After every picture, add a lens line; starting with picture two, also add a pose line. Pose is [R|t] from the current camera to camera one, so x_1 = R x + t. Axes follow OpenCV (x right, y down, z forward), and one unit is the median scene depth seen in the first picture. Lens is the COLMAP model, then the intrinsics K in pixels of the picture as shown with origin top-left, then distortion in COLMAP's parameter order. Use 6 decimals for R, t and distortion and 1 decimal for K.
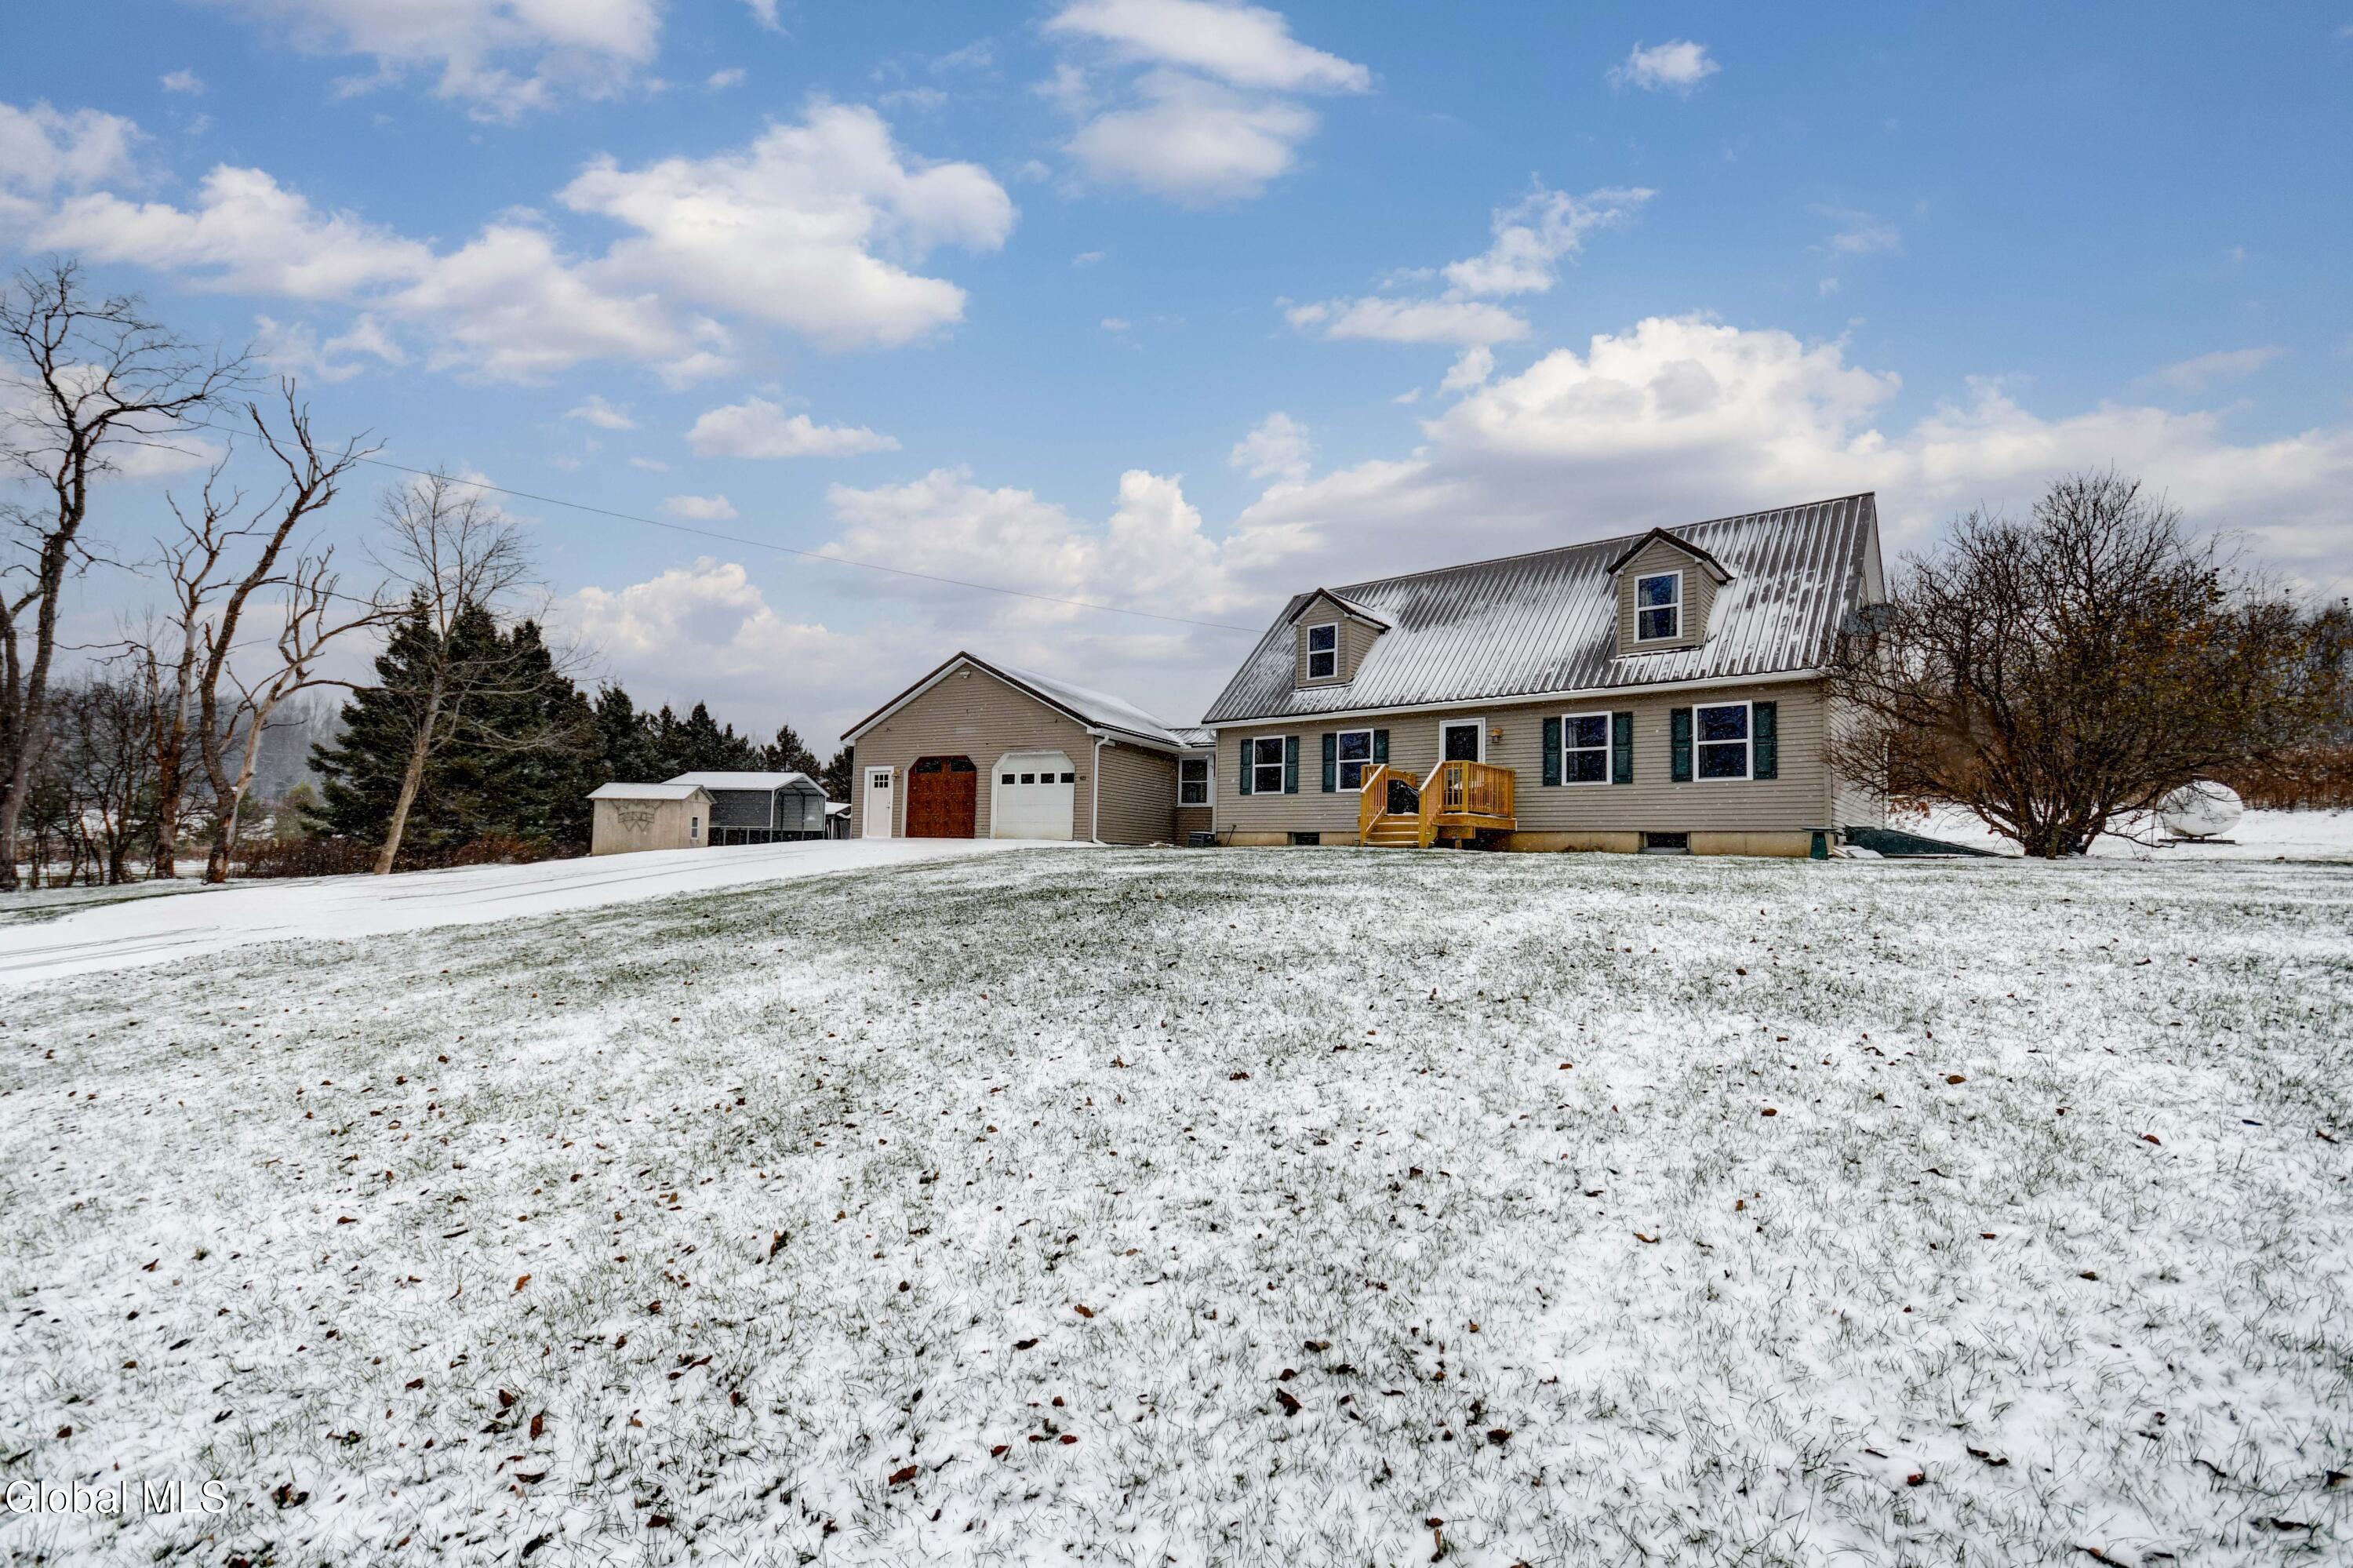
lens RADIAL K [[1040.1, 0, 1176.3], [0, 1040.1, 708.7], [0, 0, 1]] dist [0.009406, 0.000241]
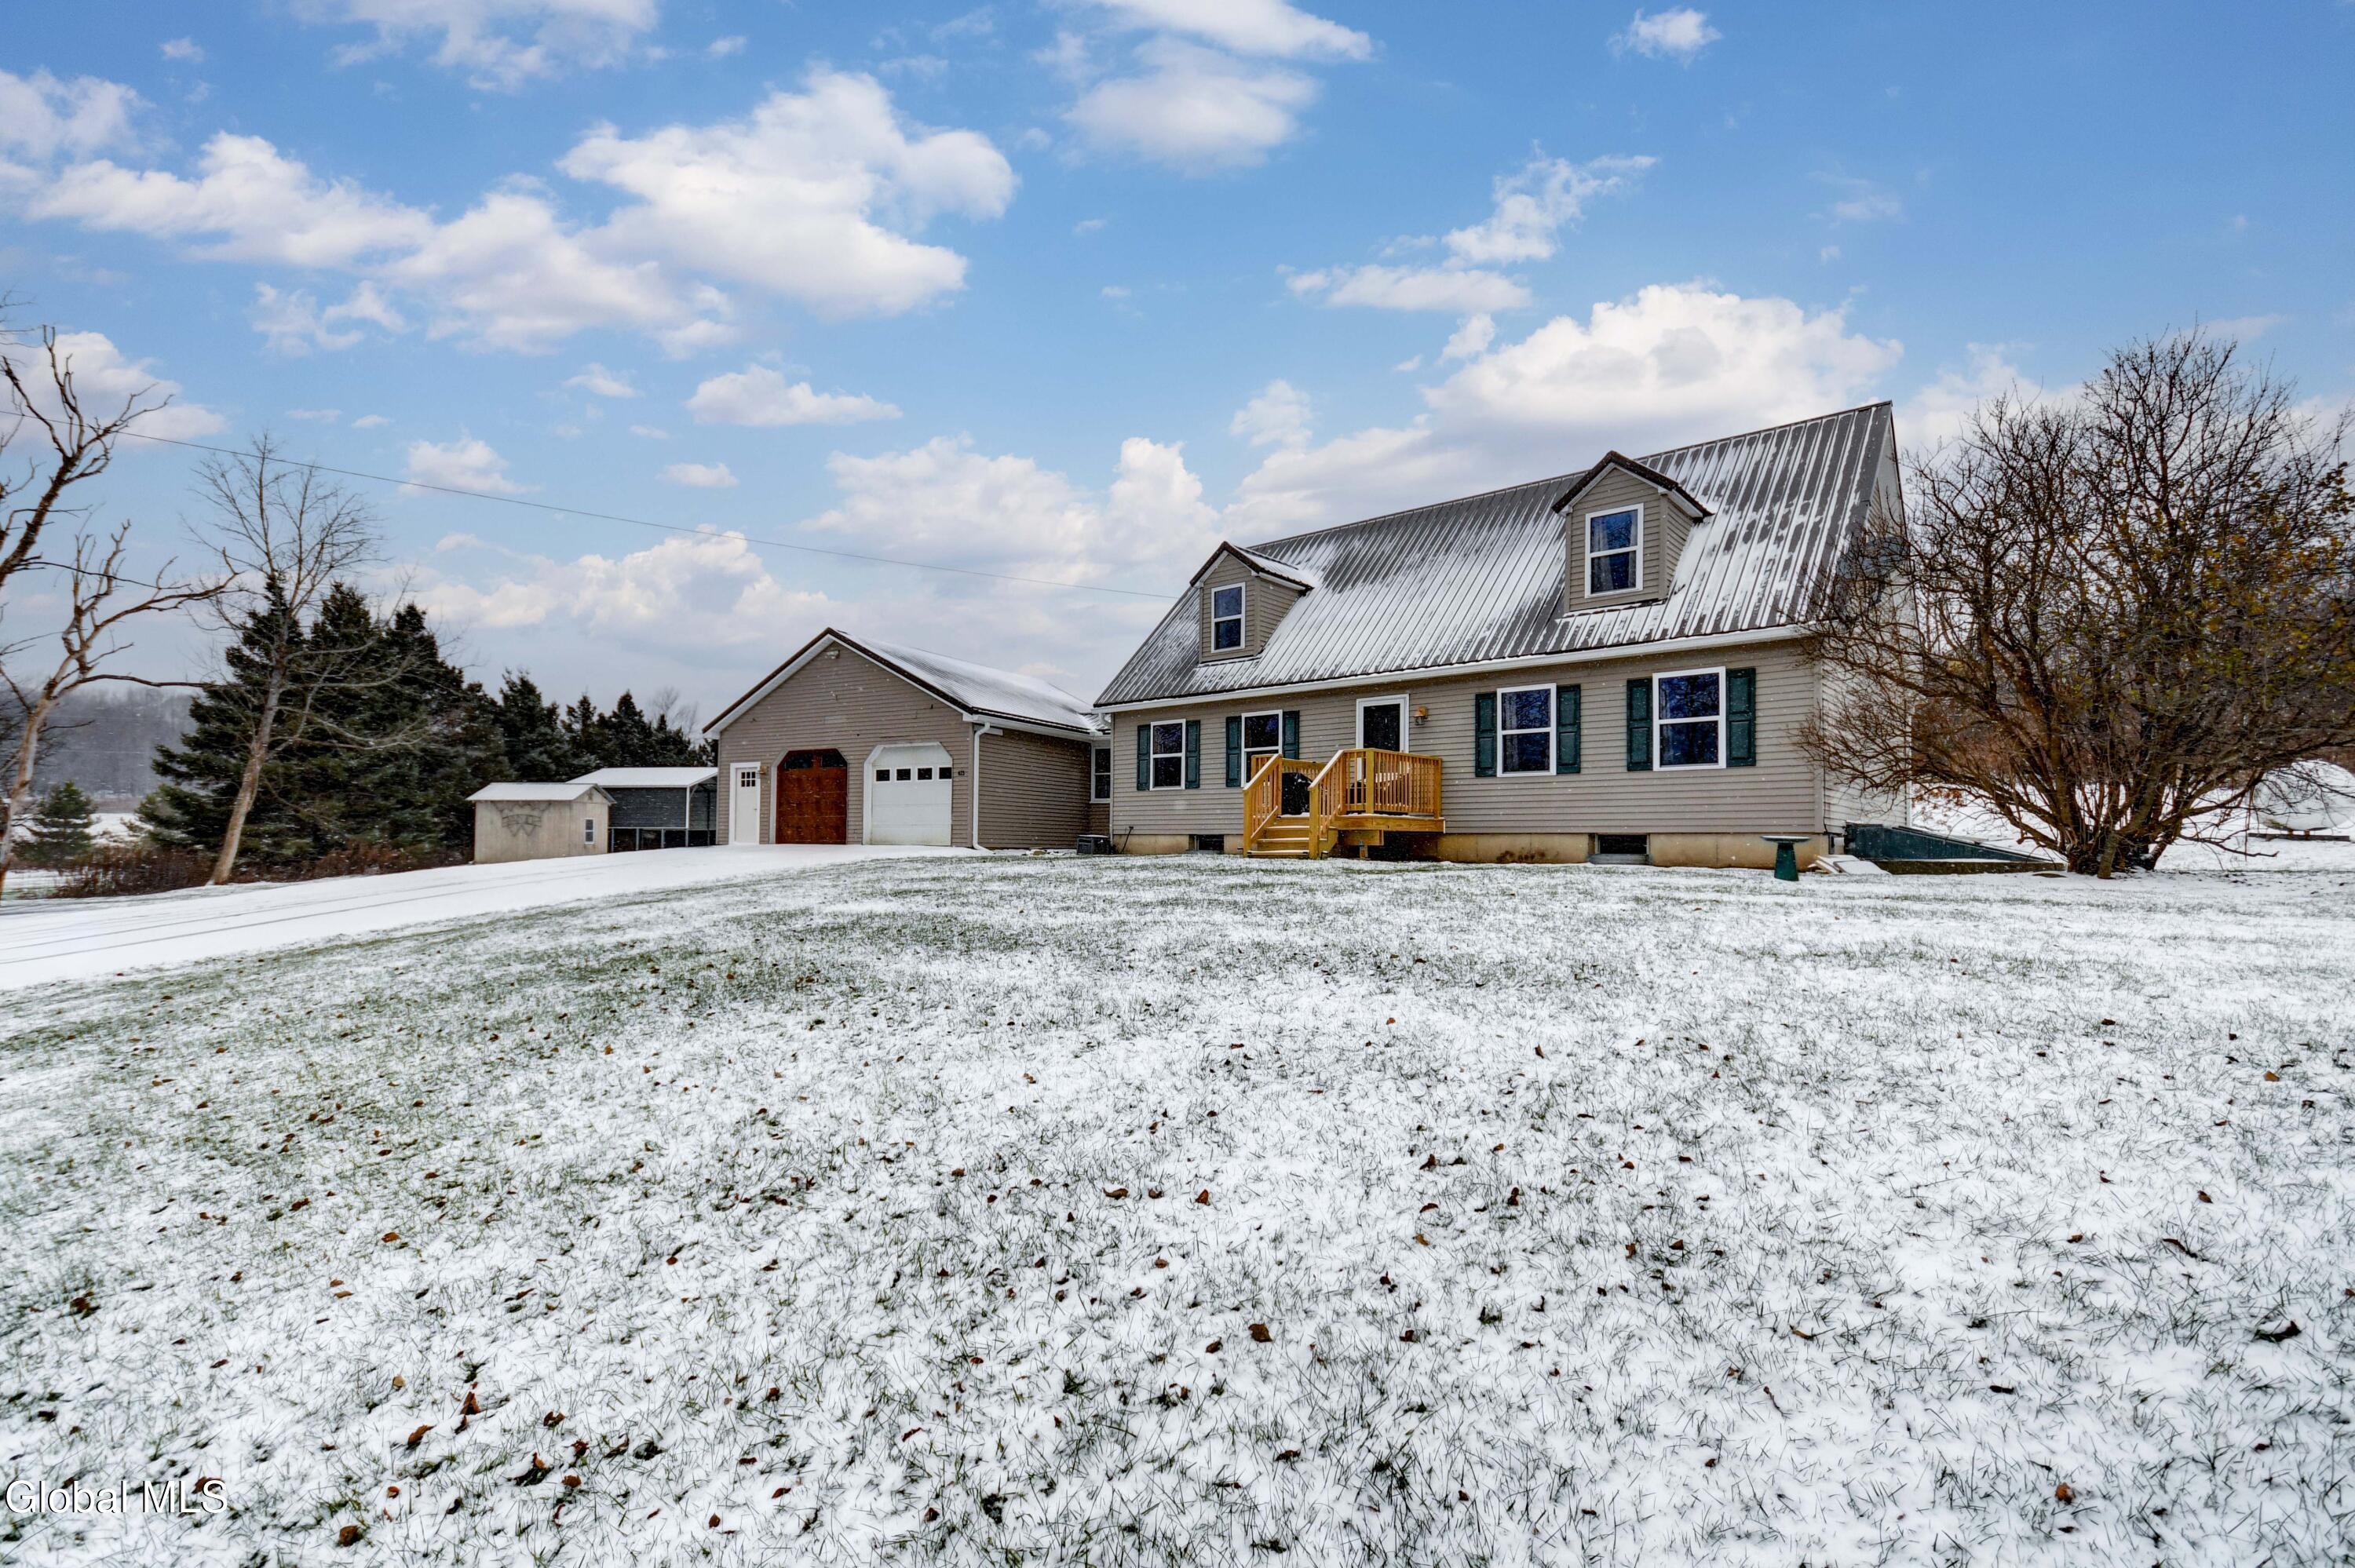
lens RADIAL K [[1061.8, 0, 1192.0], [0, 1061.8, 722.6], [0, 0, 1]] dist [0.011387, -0.005057]
pose [[0.999580, -0.017202, -0.023333, 0.144472], [0.017927, 0.999351, 0.031244, 0.001647], [0.022780, -0.031649, 0.999239, 0.162498]]
